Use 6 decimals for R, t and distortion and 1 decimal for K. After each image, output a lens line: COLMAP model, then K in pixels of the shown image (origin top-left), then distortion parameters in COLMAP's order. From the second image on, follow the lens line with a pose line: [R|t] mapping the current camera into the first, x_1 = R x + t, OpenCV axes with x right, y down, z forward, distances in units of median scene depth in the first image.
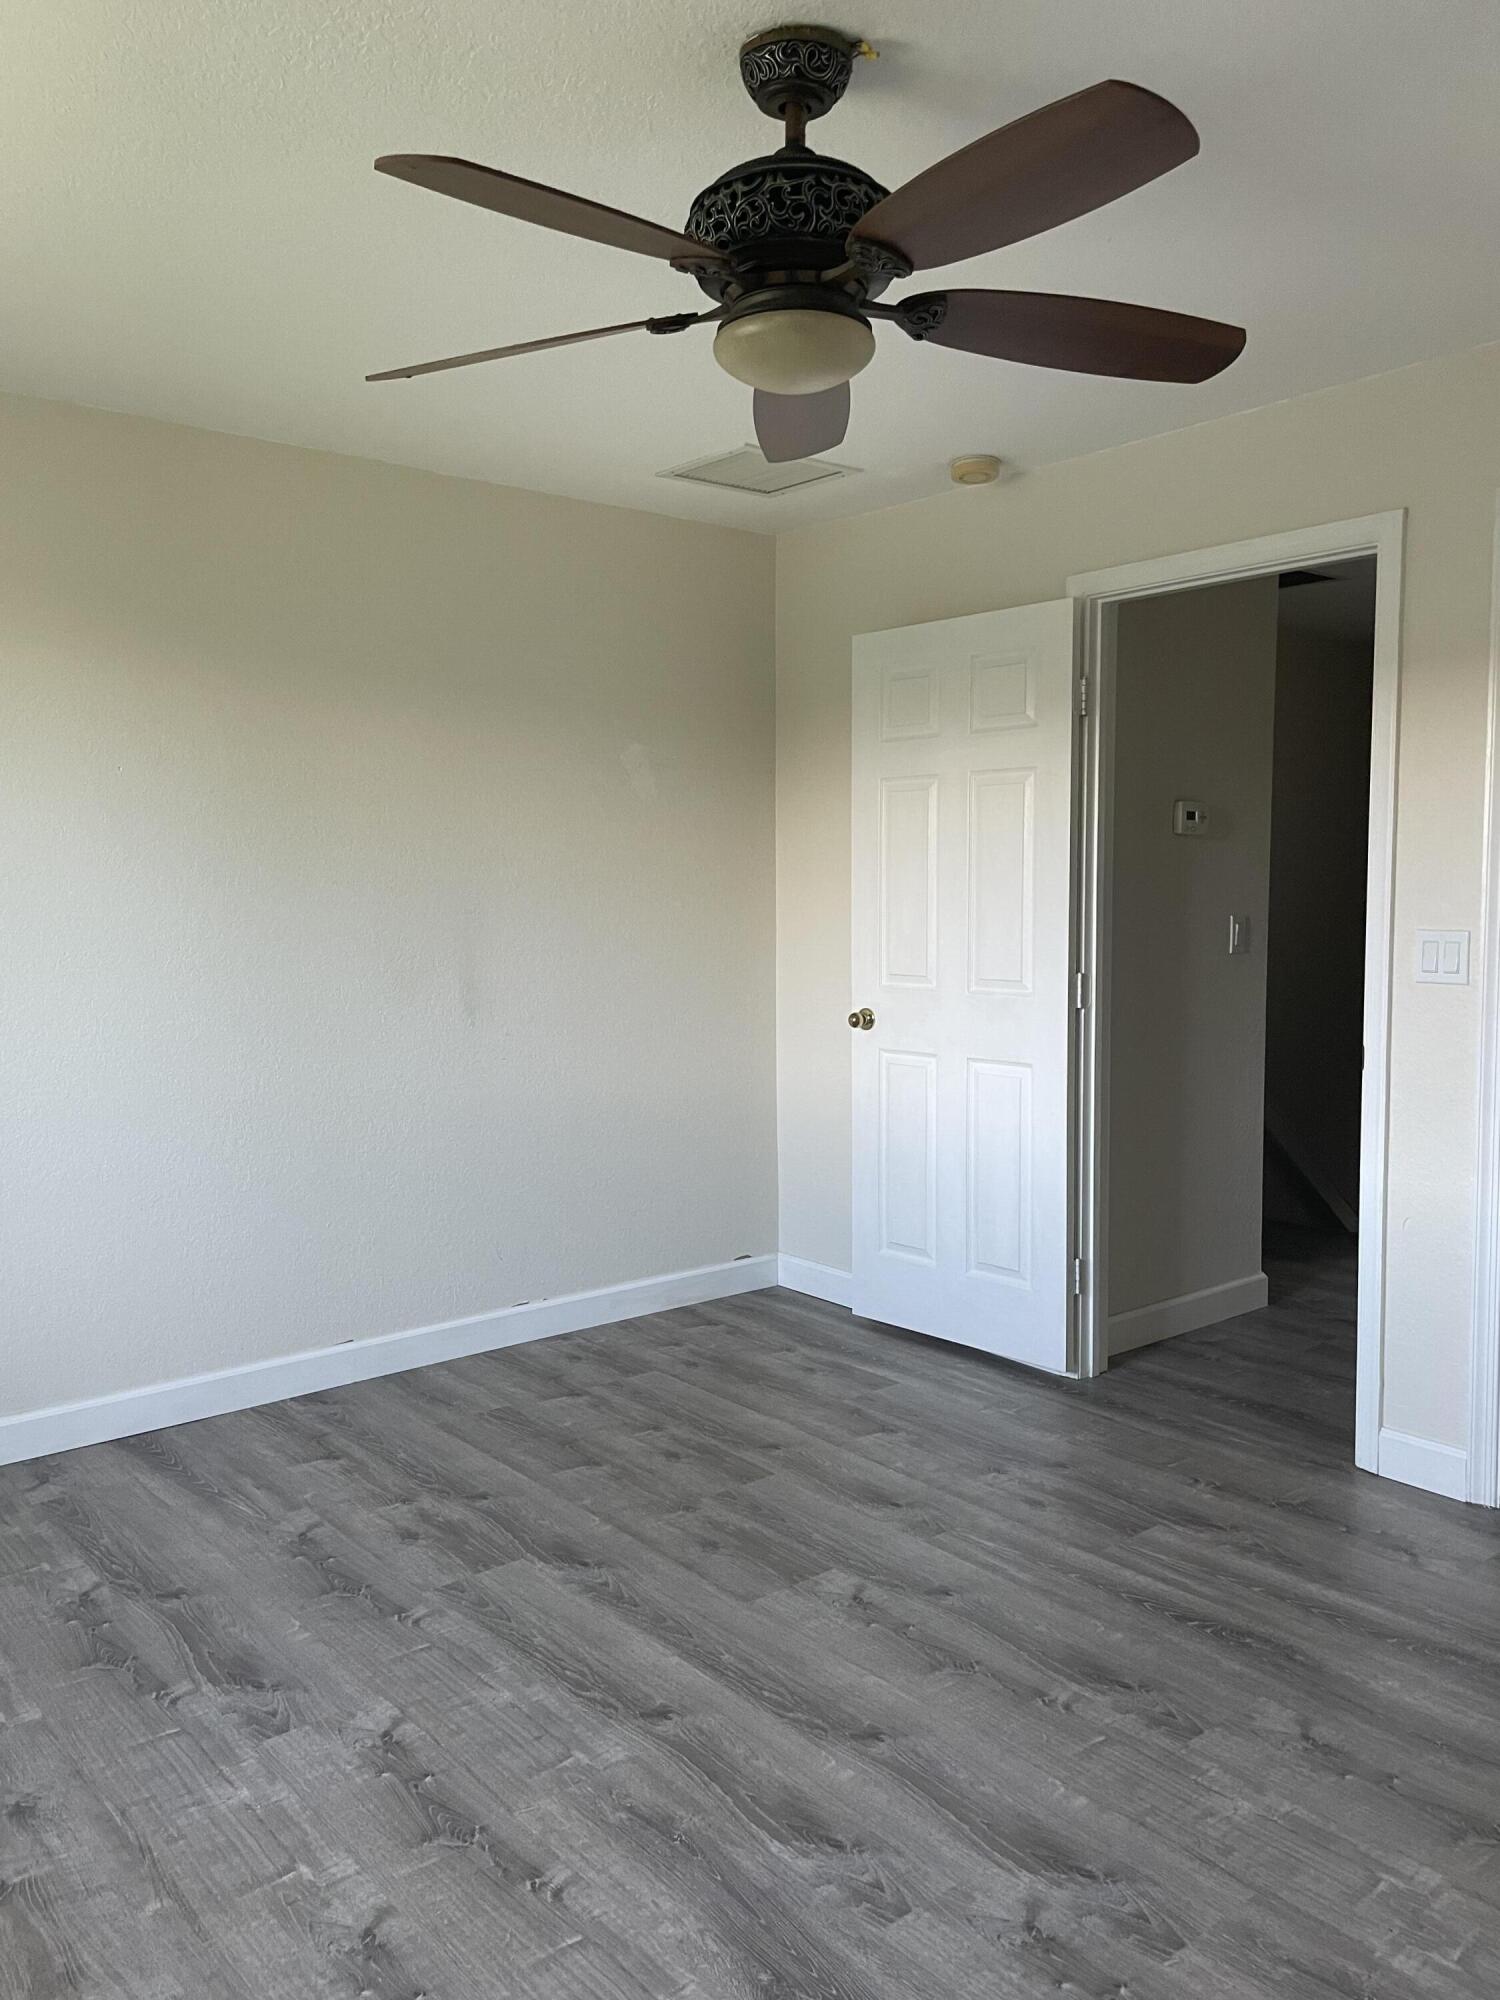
lens RADIAL K [[1510.7, 0, 749.1], [0, 1510.7, 986.1], [0, 0, 1]] dist [0.080505, -0.095975]
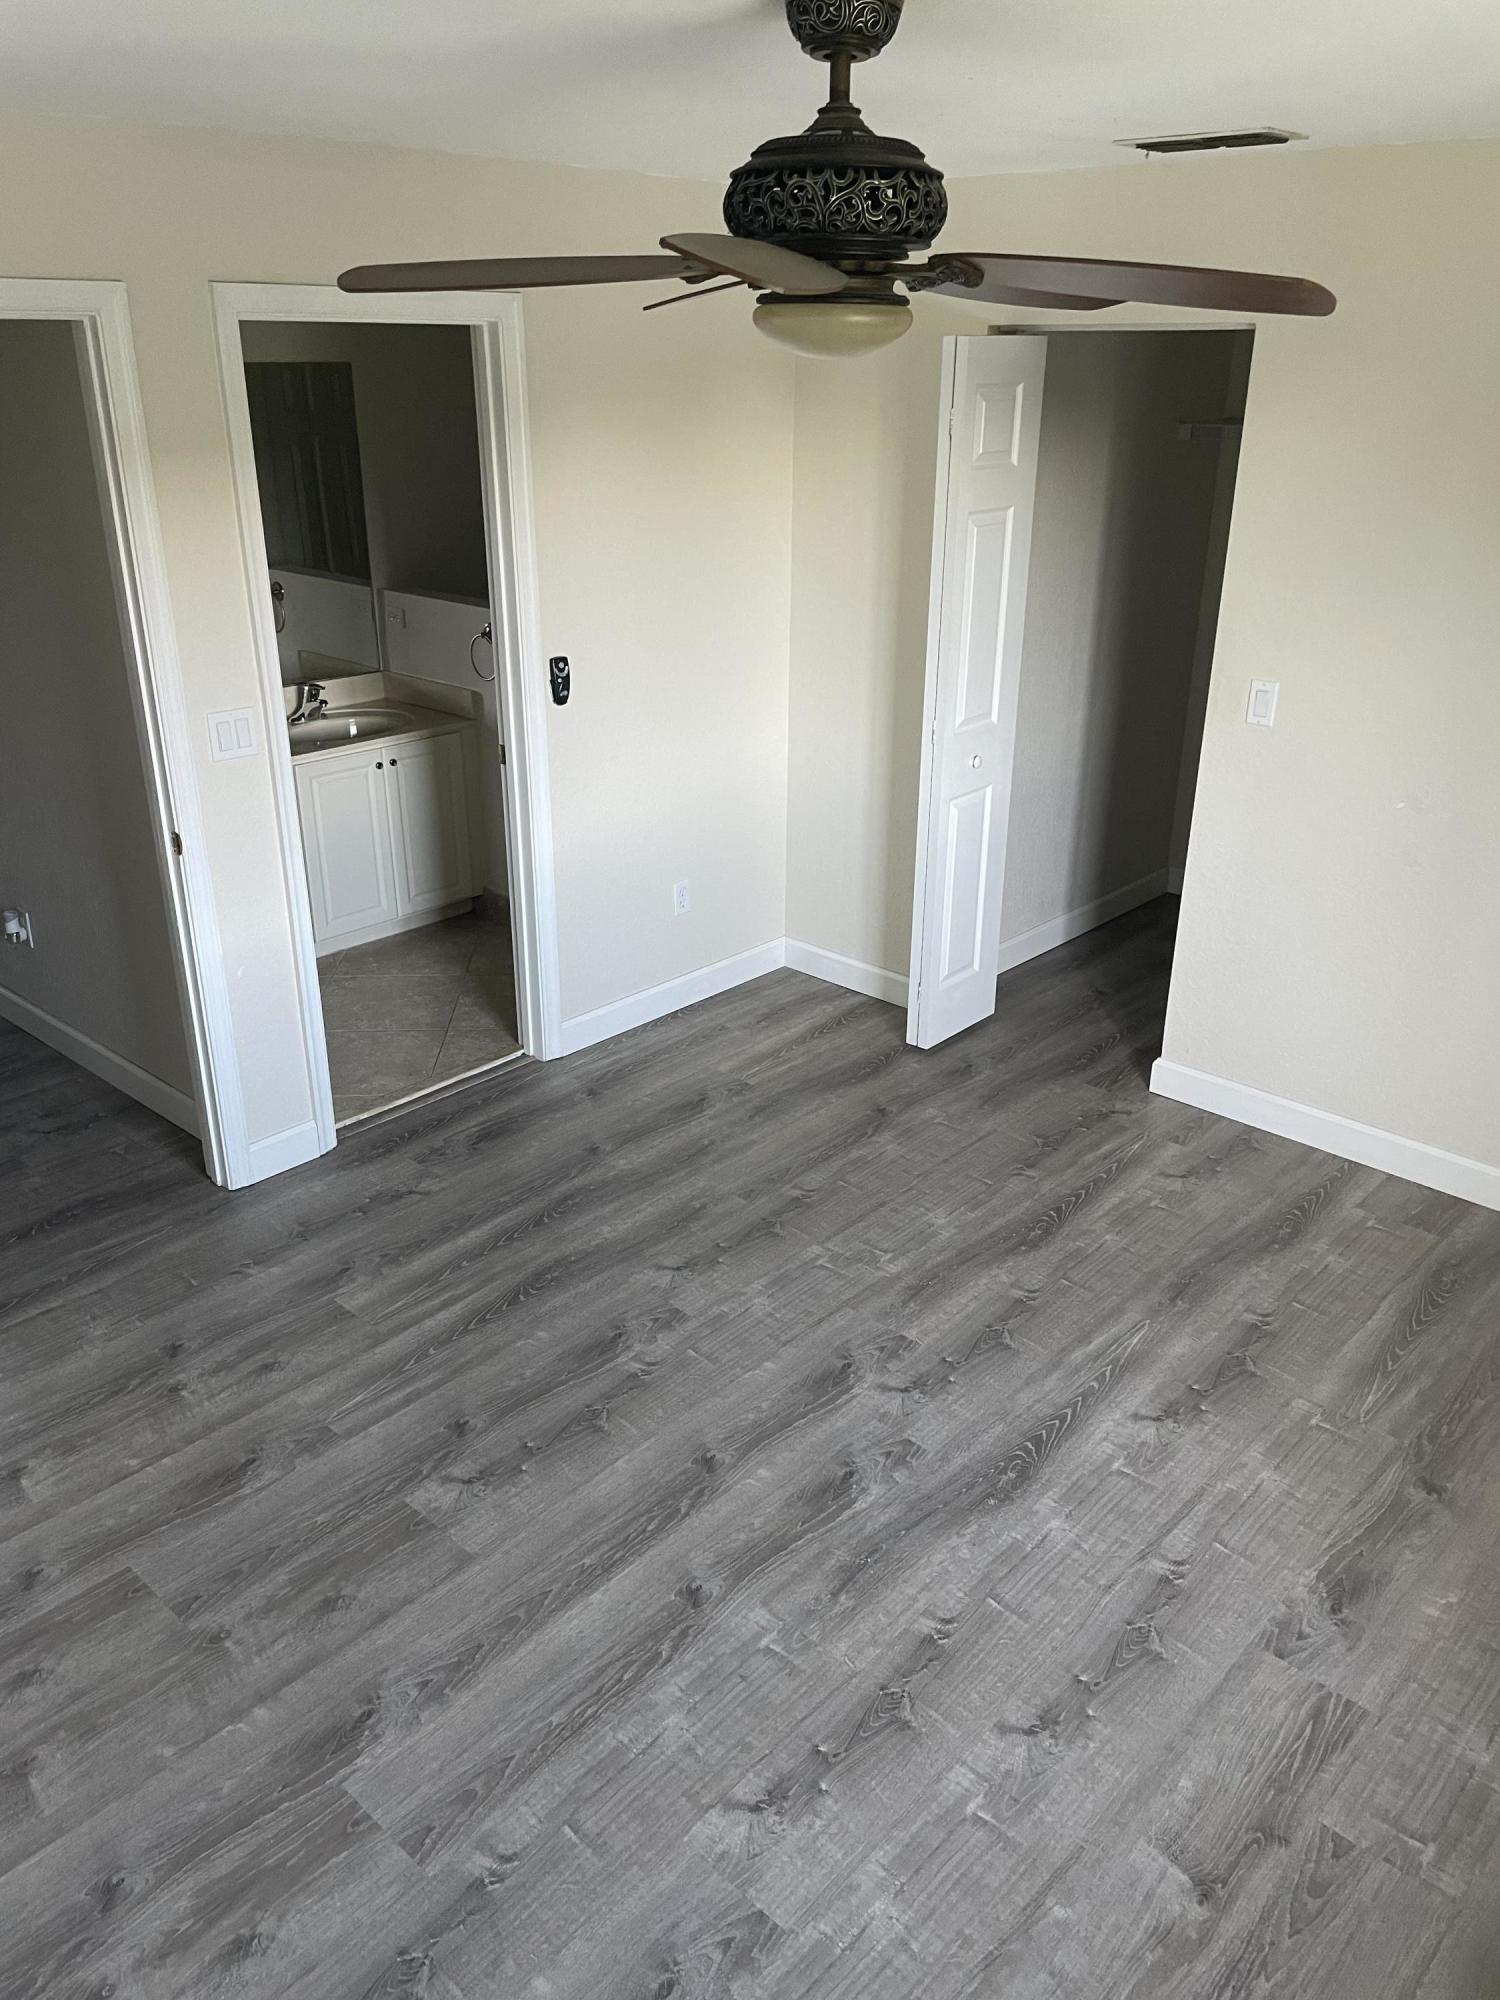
lens RADIAL K [[1510.7, 0, 749.1], [0, 1510.7, 986.1], [0, 0, 1]] dist [0.080505, -0.095975]
pose [[-0.131345, -0.380736, 0.915308, -0.981646], [0.063040, 0.918230, 0.390997, -0.377033], [-0.989330, 0.109057, -0.096603, 1.122043]]
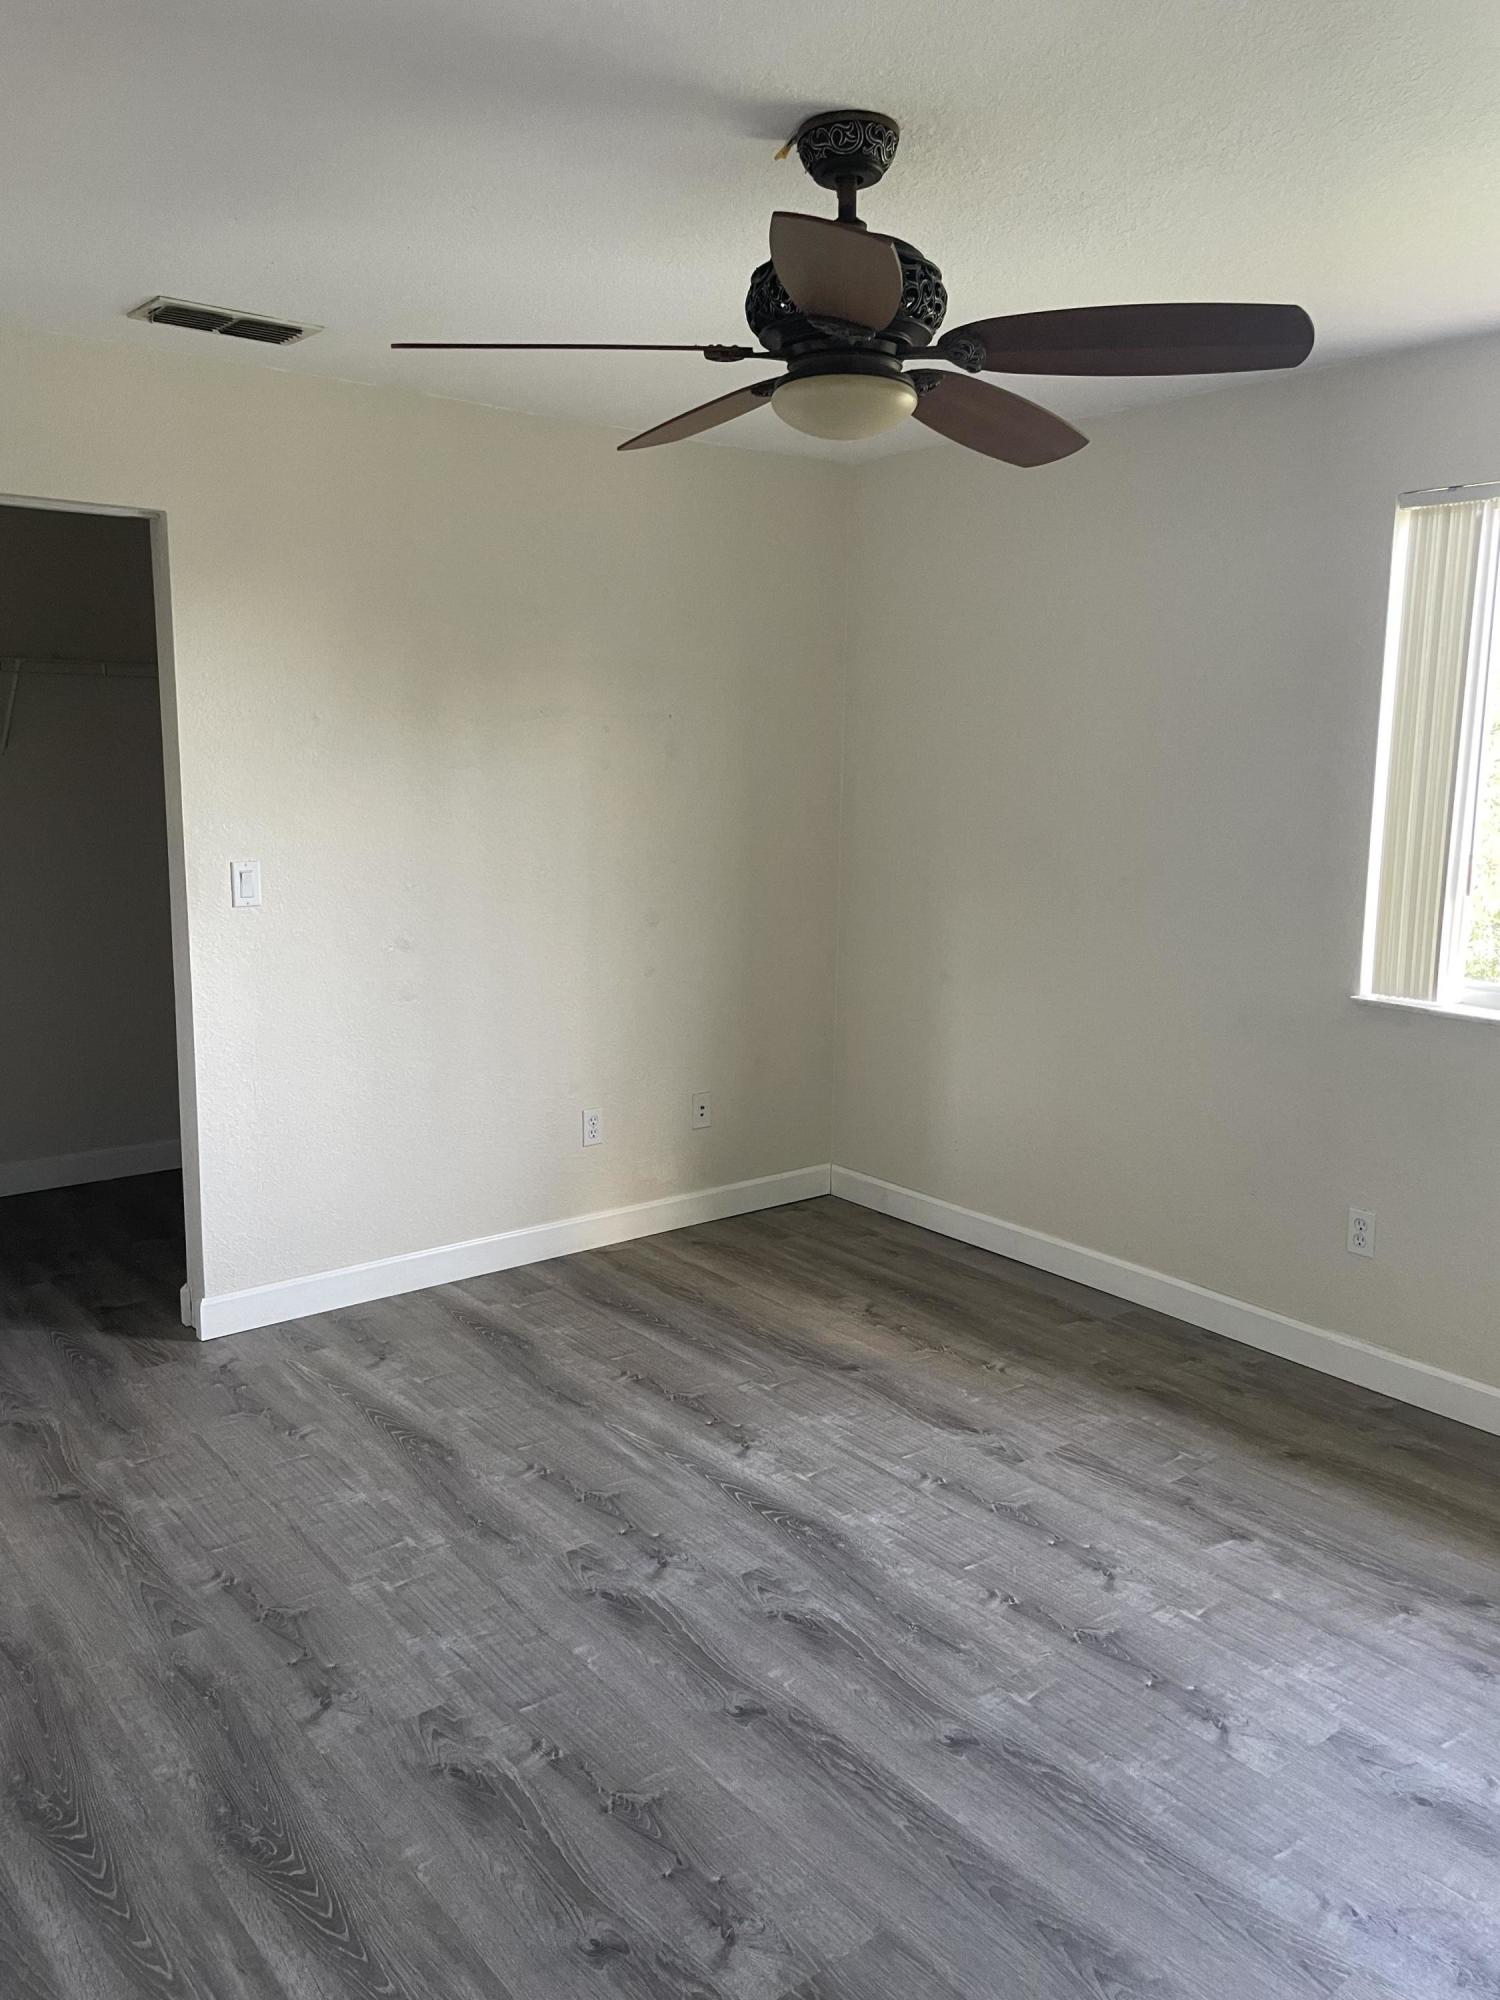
lens RADIAL K [[1510.7, 0, 749.1], [0, 1510.7, 986.1], [0, 0, 1]] dist [0.080505, -0.095975]
pose [[-0.999695, -0.011161, 0.022019, 0.065174], [-0.005857, 0.973728, 0.227639, -0.237186], [-0.023981, 0.227441, -0.973497, 2.031820]]
